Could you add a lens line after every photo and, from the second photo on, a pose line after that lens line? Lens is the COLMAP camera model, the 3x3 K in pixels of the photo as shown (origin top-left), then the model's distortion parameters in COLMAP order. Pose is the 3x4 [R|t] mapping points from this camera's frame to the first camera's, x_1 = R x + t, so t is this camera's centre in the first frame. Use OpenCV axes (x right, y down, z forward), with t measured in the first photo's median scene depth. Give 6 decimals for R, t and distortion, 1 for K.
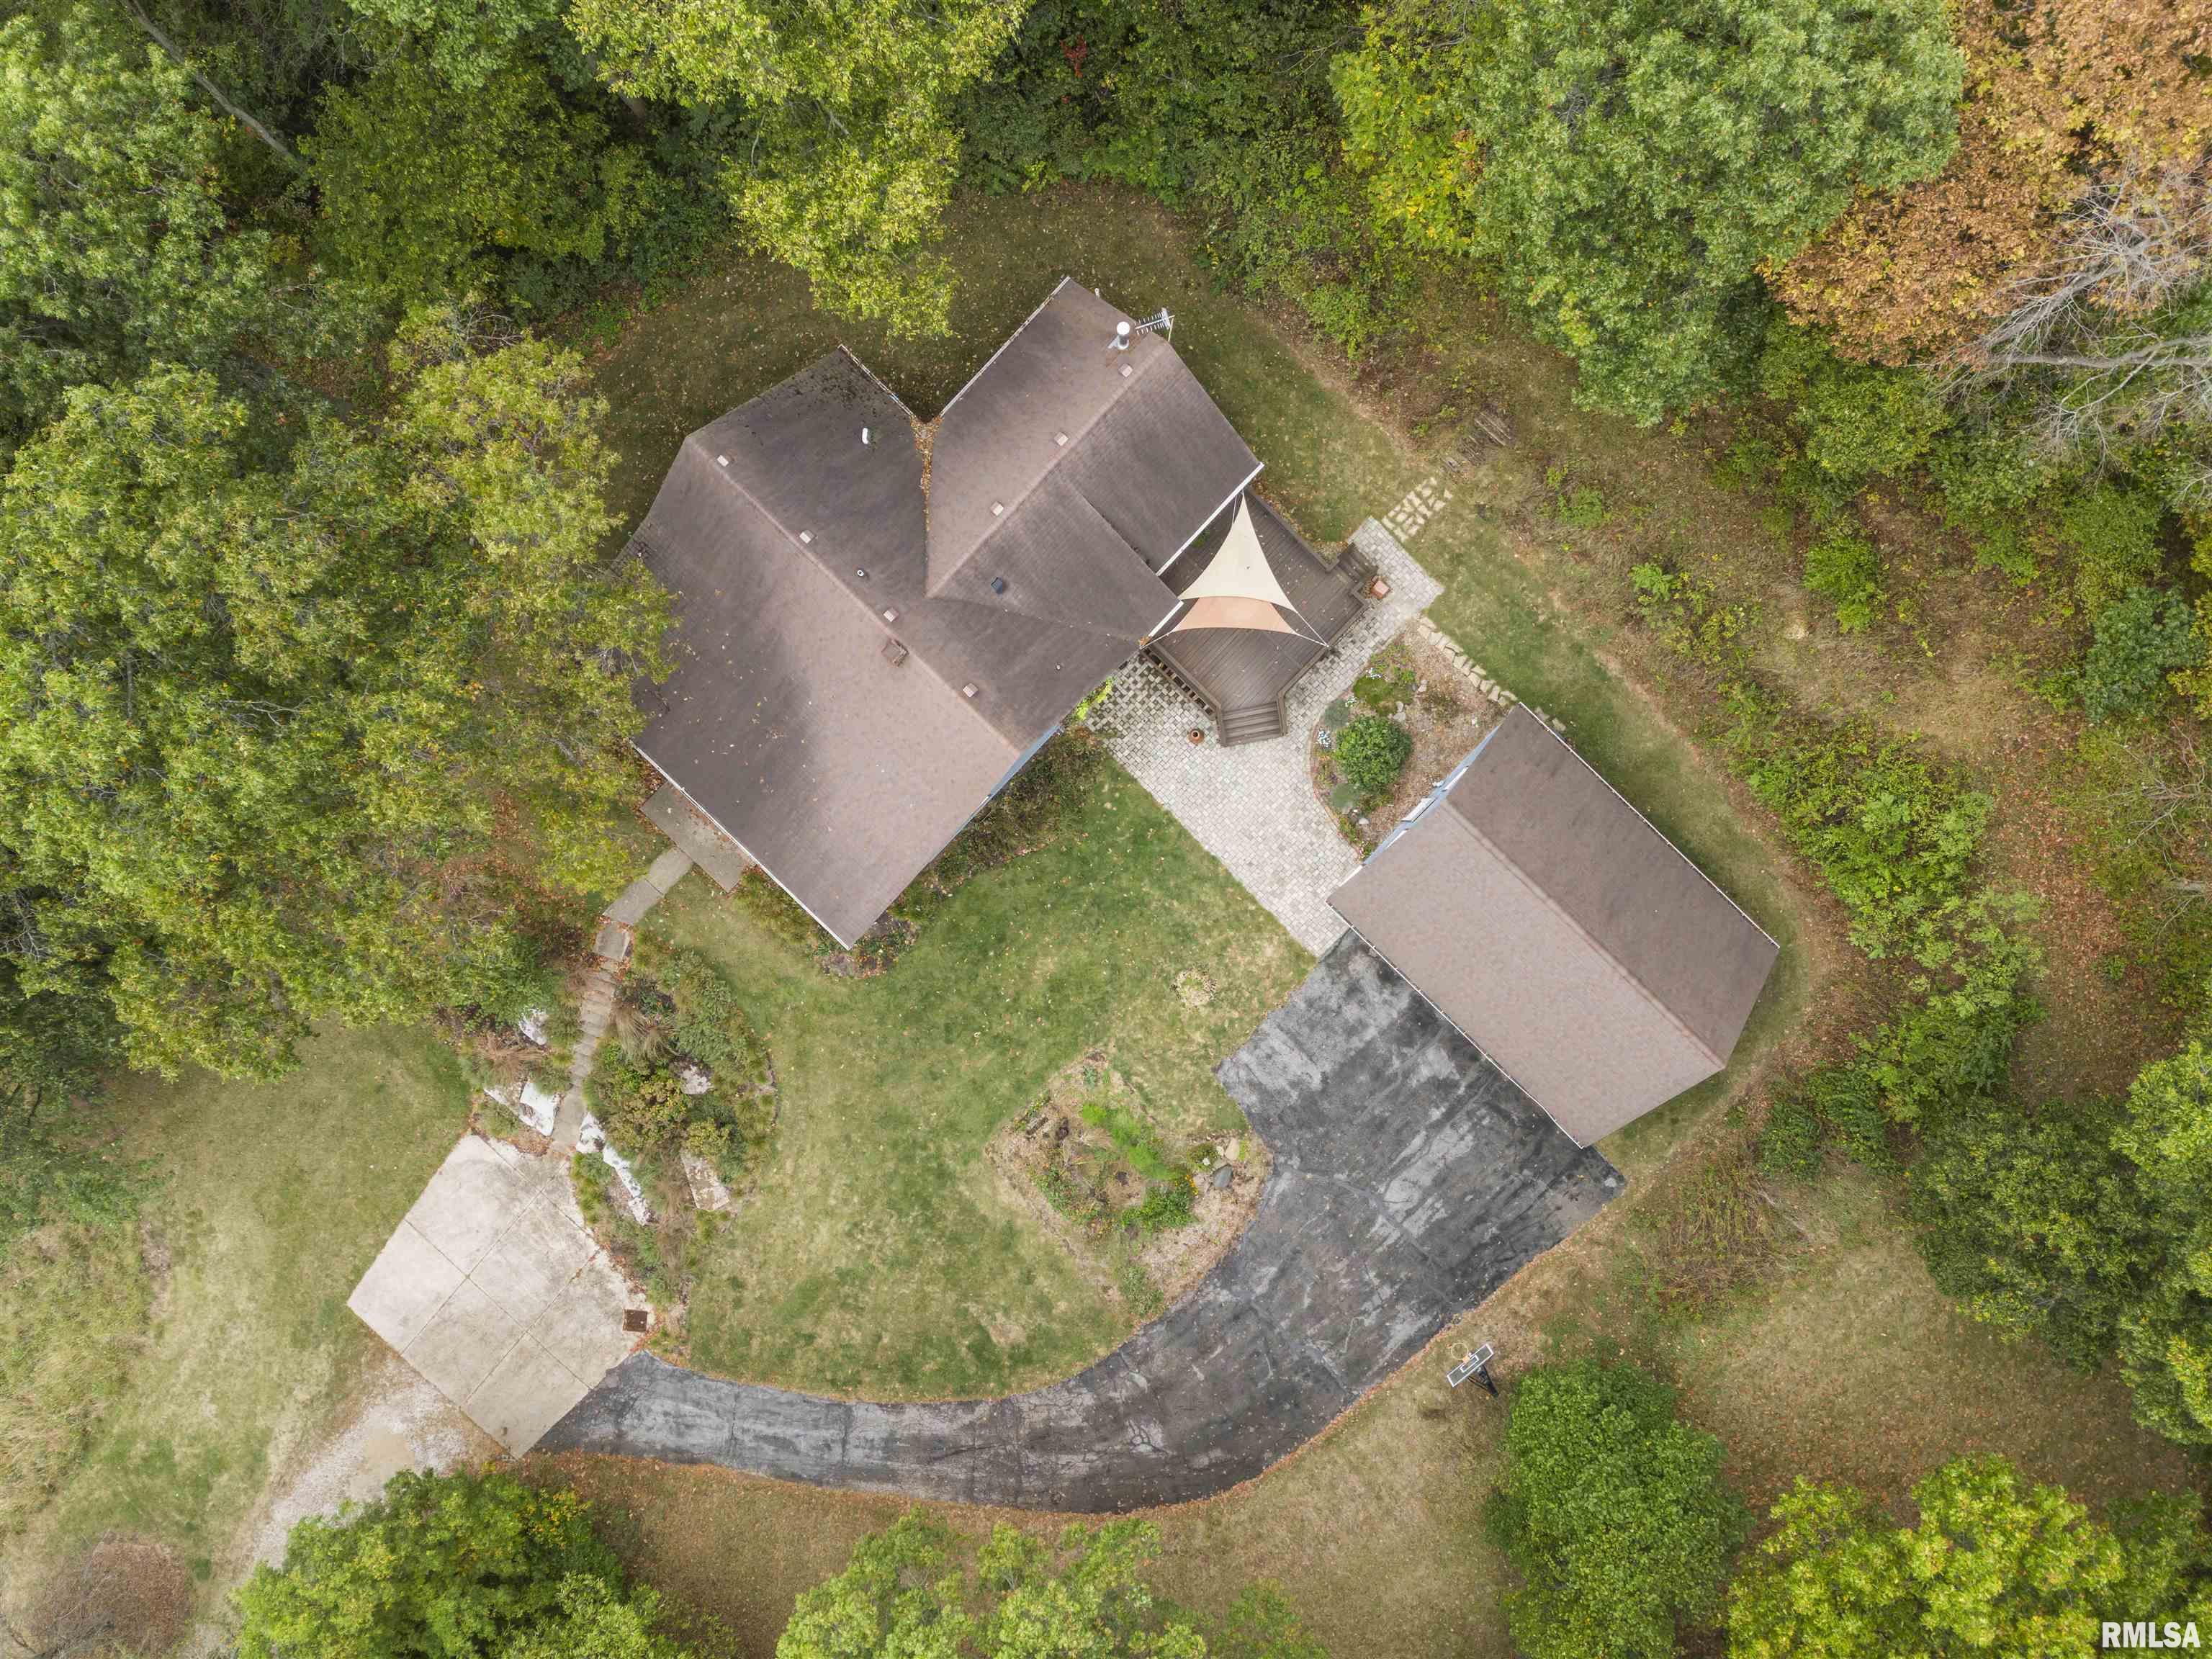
lens RADIAL K [[1655.1, 0, 1106.0], [0, 1655.1, 829.5], [0, 0, 1]] dist [0.168244, -0.154474]
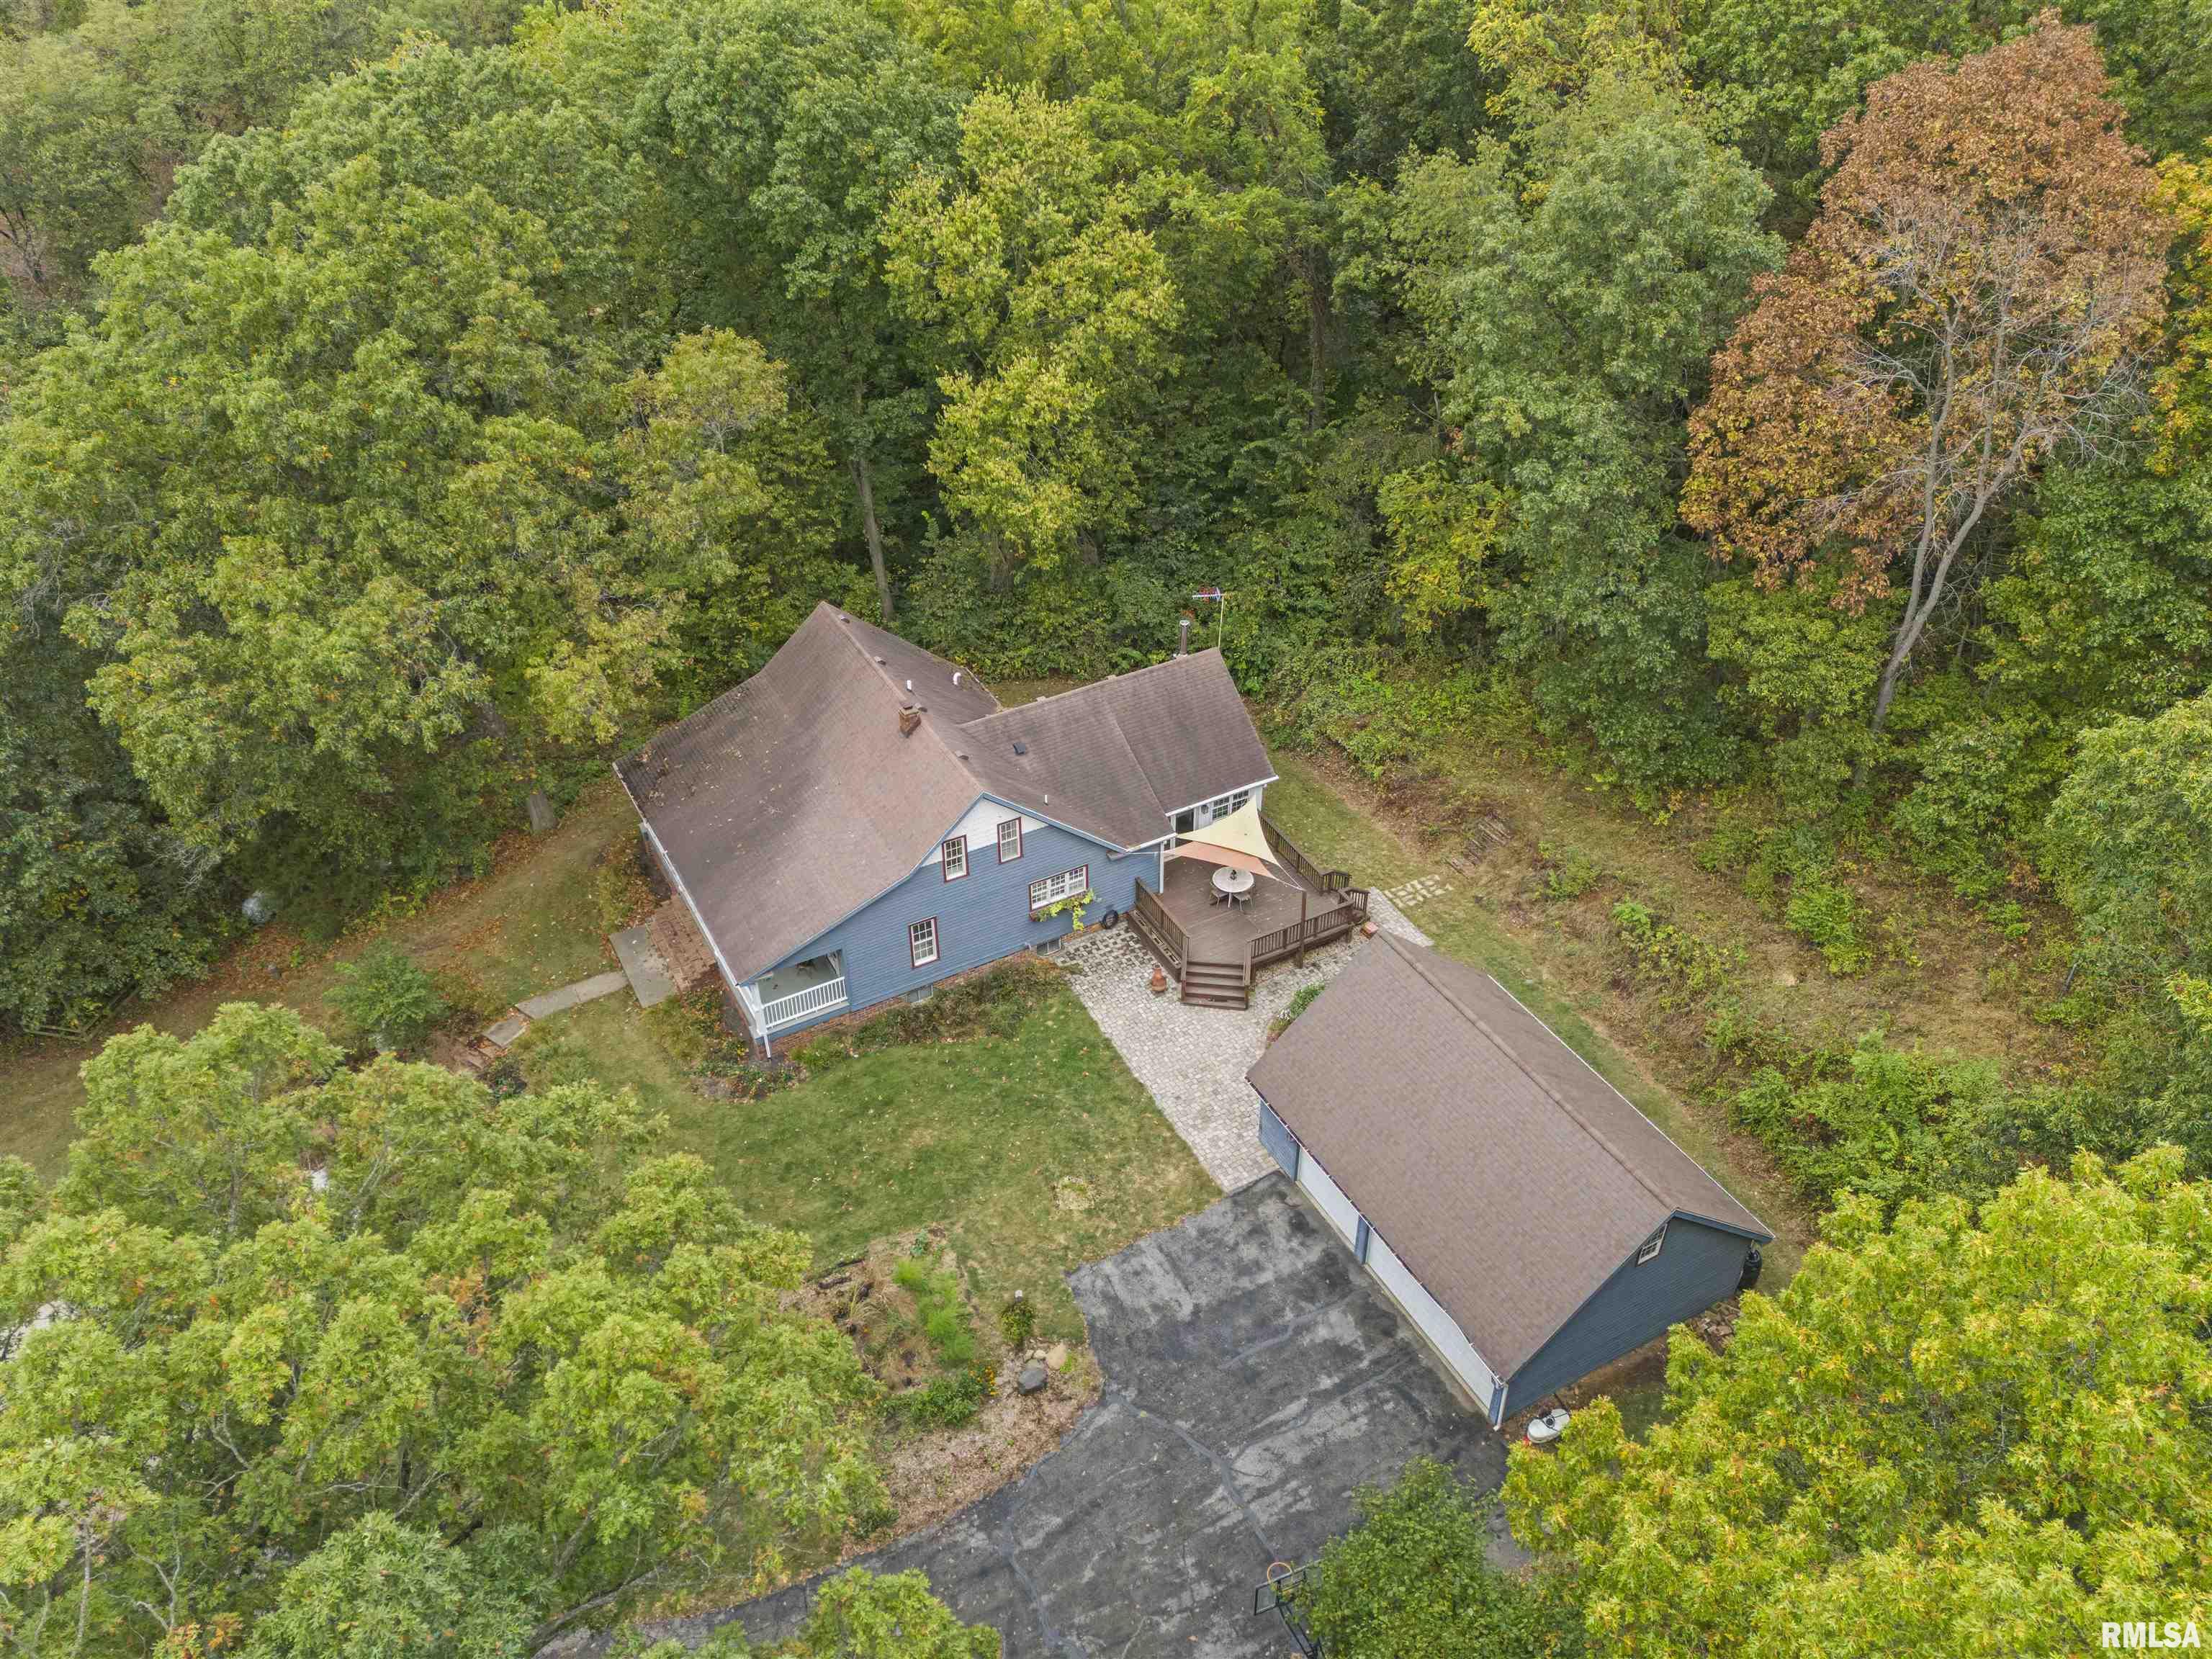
lens RADIAL K [[1655.1, 0, 1106.0], [0, 1655.1, 829.5], [0, 0, 1]] dist [0.168244, -0.154474]
pose [[0.954408, 0.189008, -0.231044, 0.230924], [-0.298202, 0.568833, -0.766488, 0.641800], [-0.013447, 0.800441, 0.599261, 0.342038]]
